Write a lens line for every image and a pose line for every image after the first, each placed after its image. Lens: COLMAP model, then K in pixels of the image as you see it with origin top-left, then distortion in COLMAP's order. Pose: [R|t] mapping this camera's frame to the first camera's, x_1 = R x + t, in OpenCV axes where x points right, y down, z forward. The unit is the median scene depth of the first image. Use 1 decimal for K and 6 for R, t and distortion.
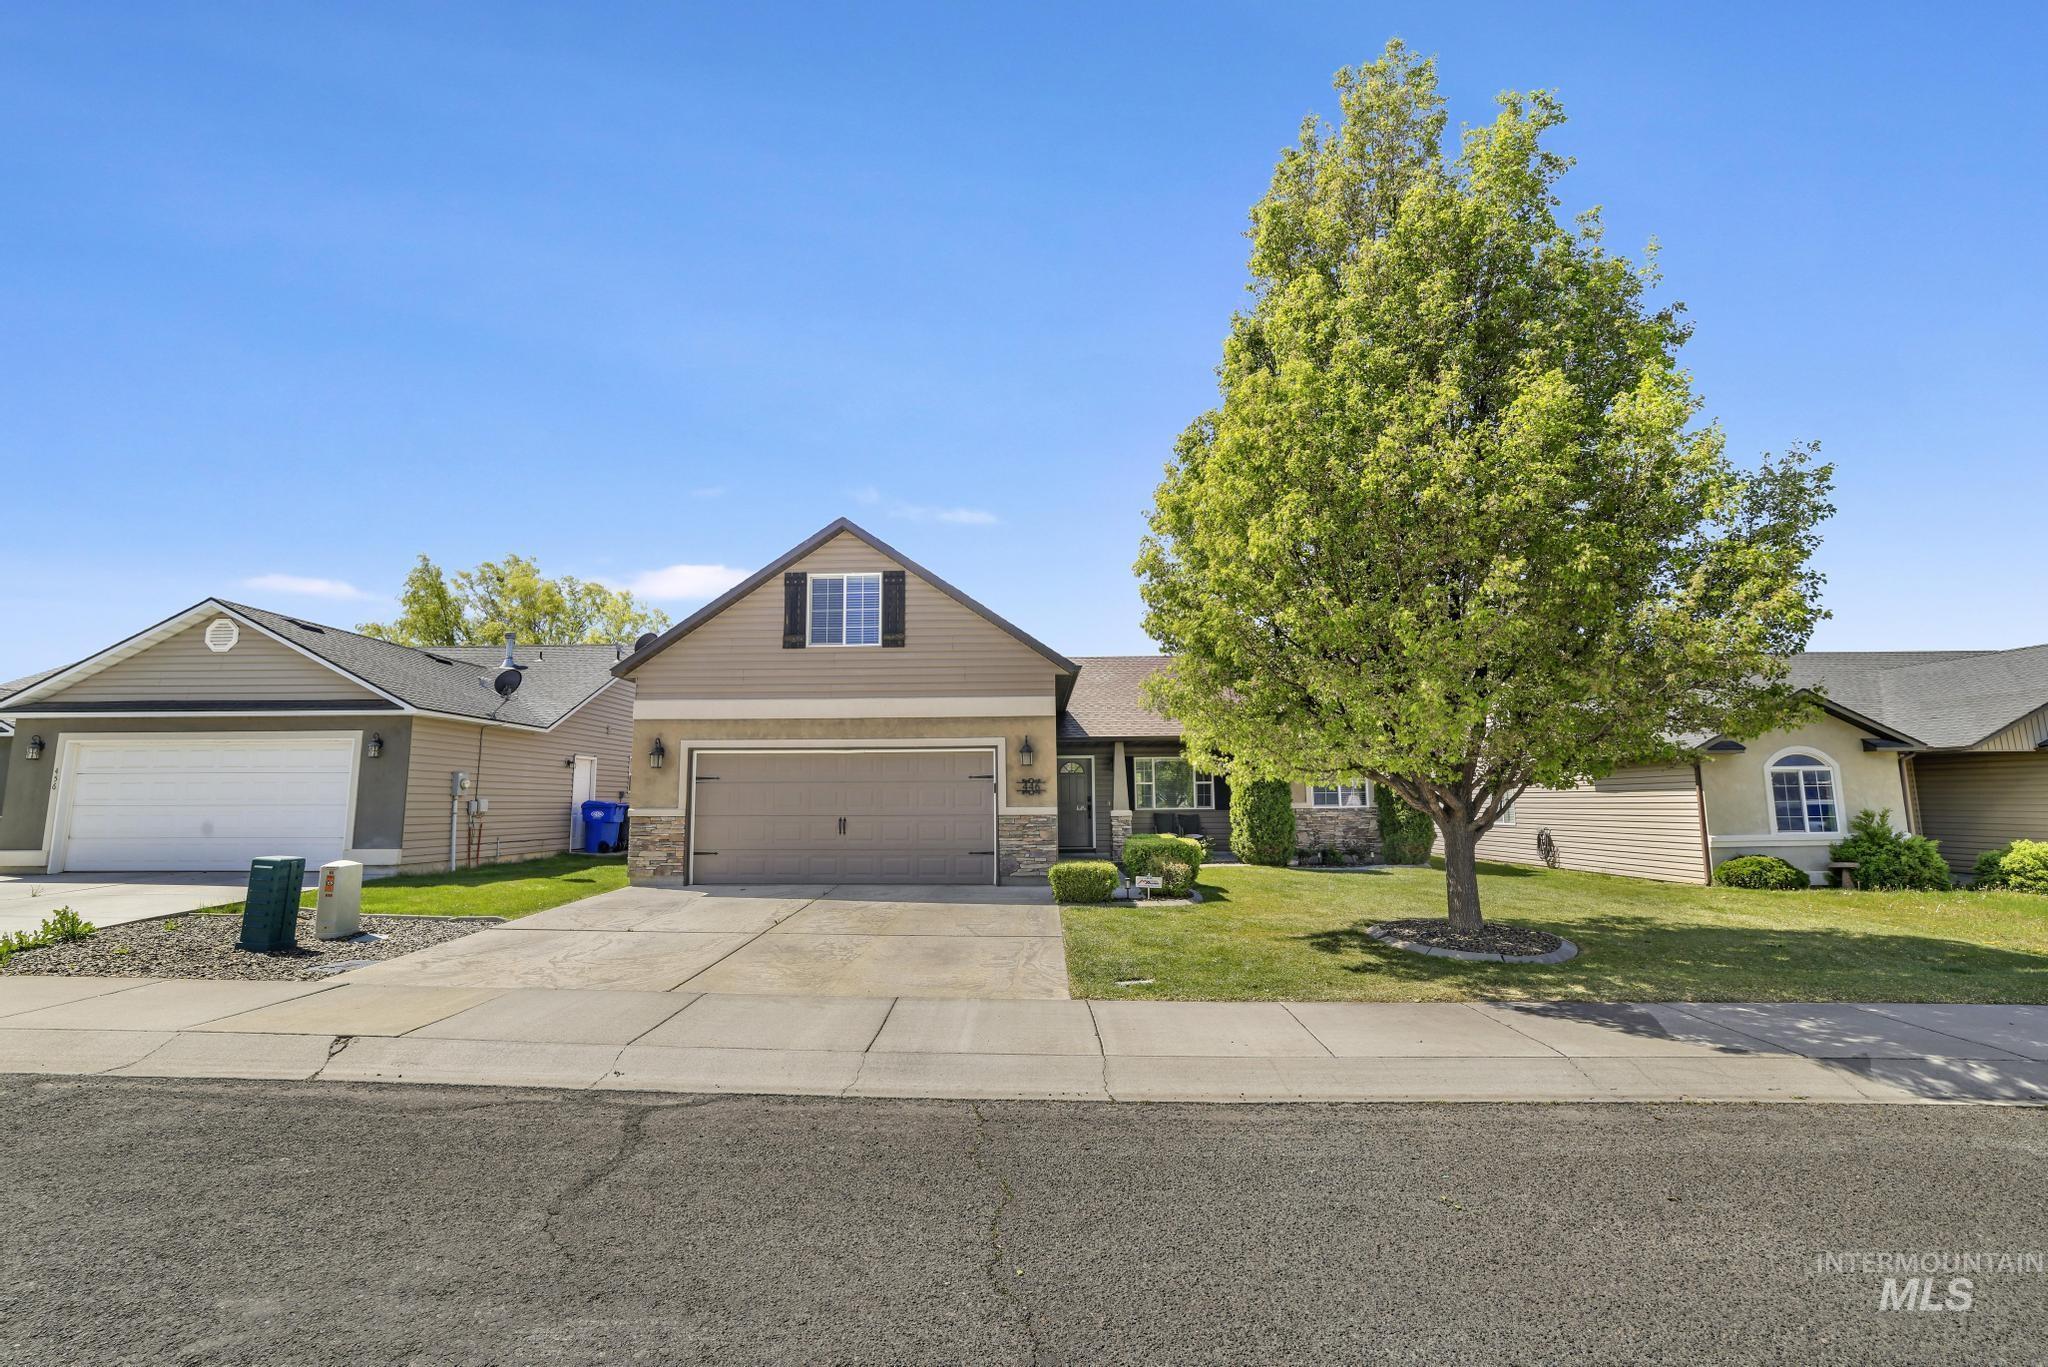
lens RADIAL K [[885.7, 0, 994.1], [0, 885.7, 632.8], [0, 0, 1]] dist [-0.033137, 0.006019]
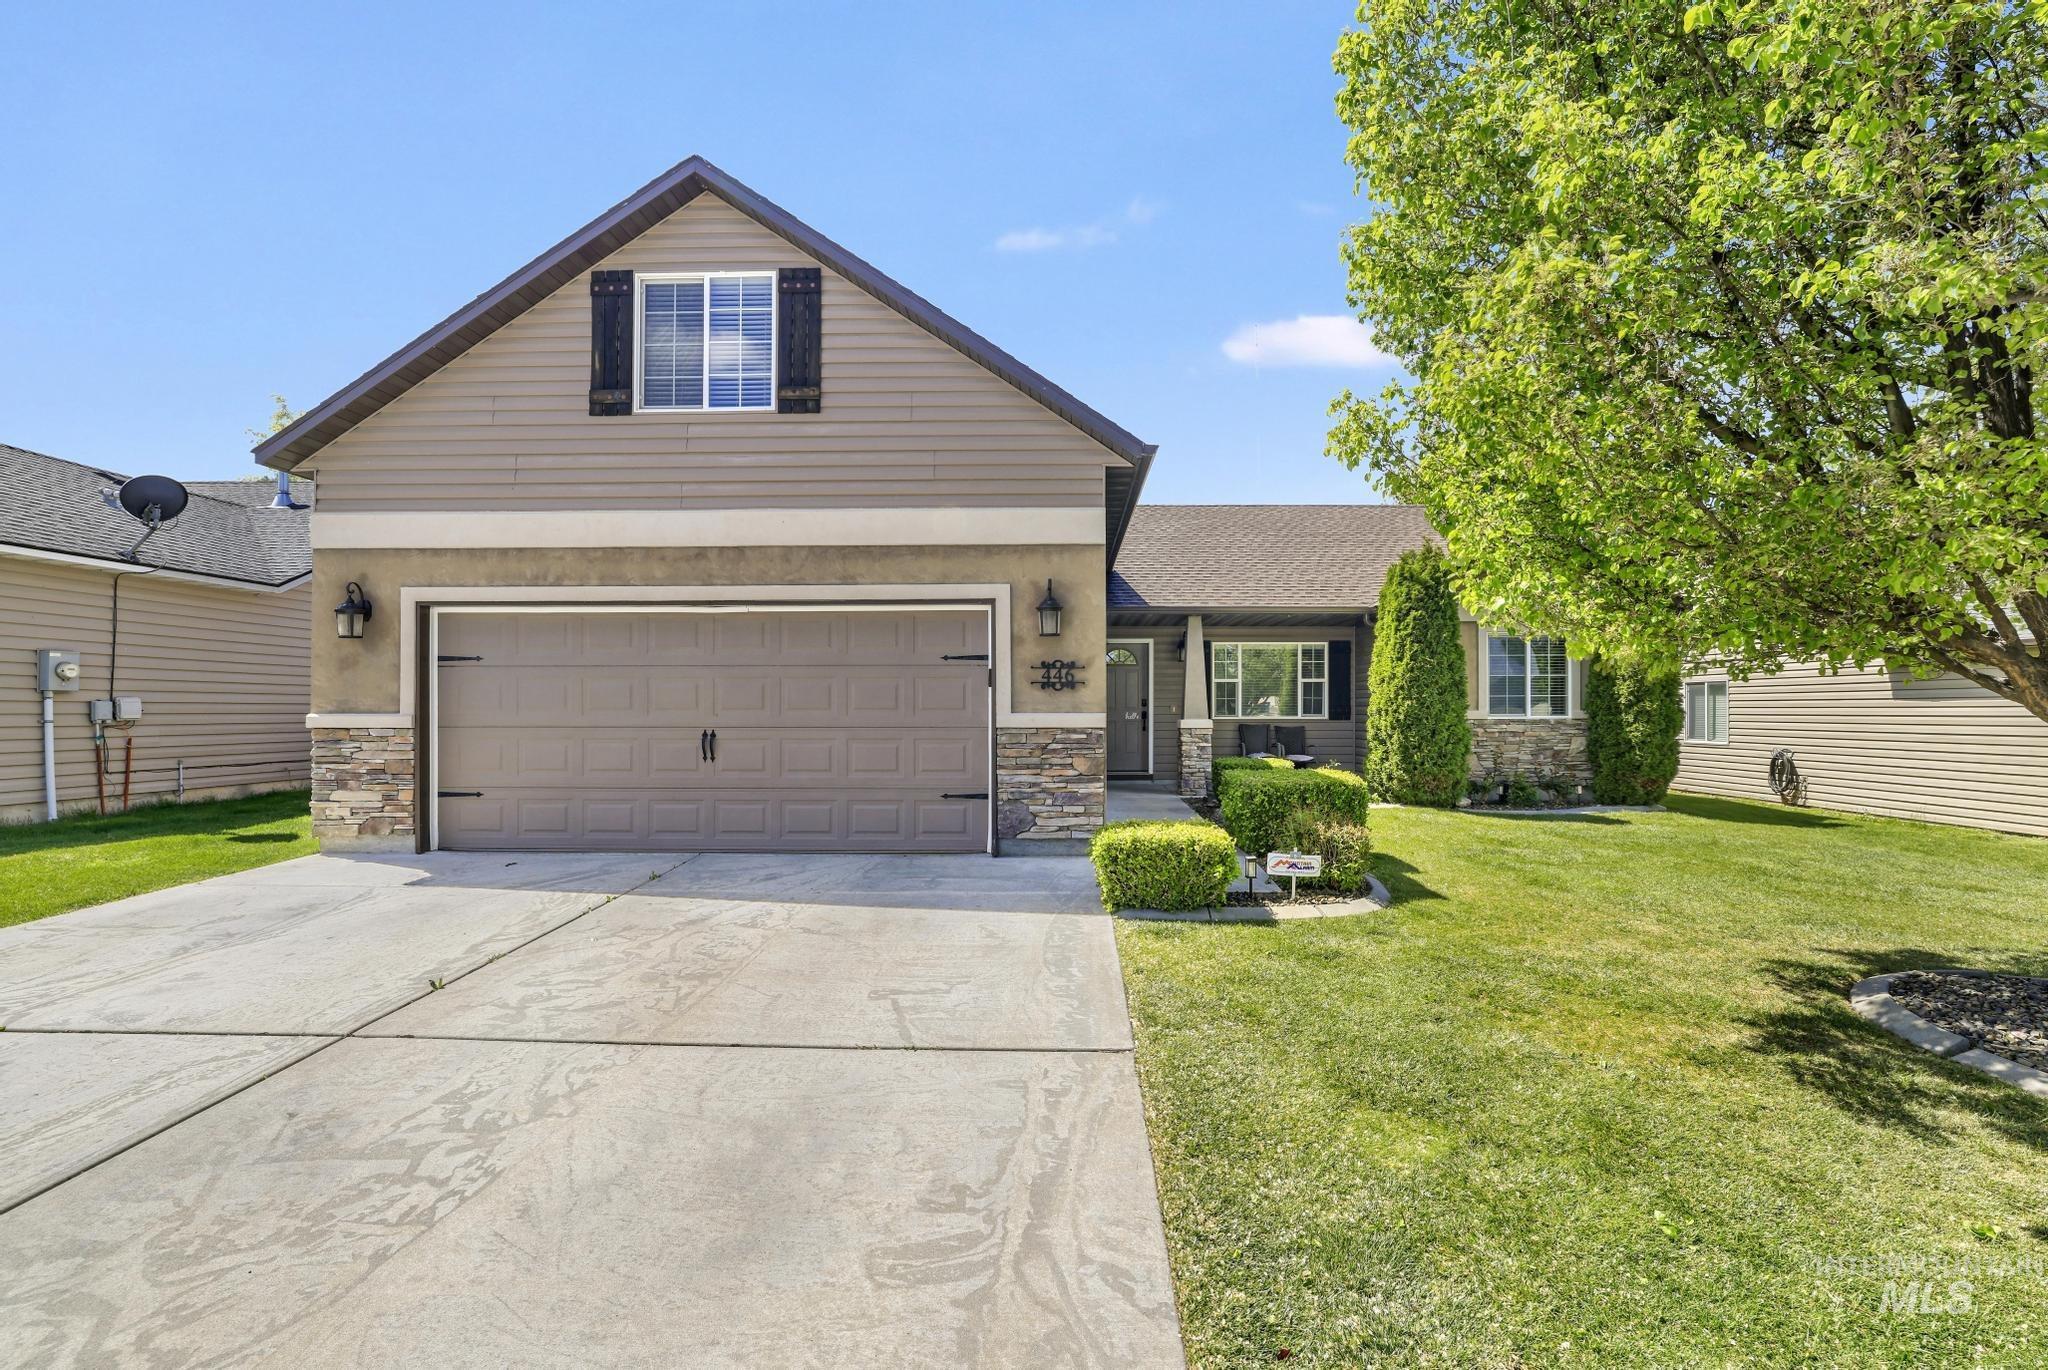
lens RADIAL K [[885.7, 0, 1034.6], [0, 885.7, 675.2], [0, 0, 1]] dist [-0.033137, 0.006019]
pose [[0.999894, 0.005699, 0.013395, 0.019990], [-0.007629, 0.988849, 0.148726, 0.090874], [-0.012398, -0.148813, 0.988788, 0.455049]]
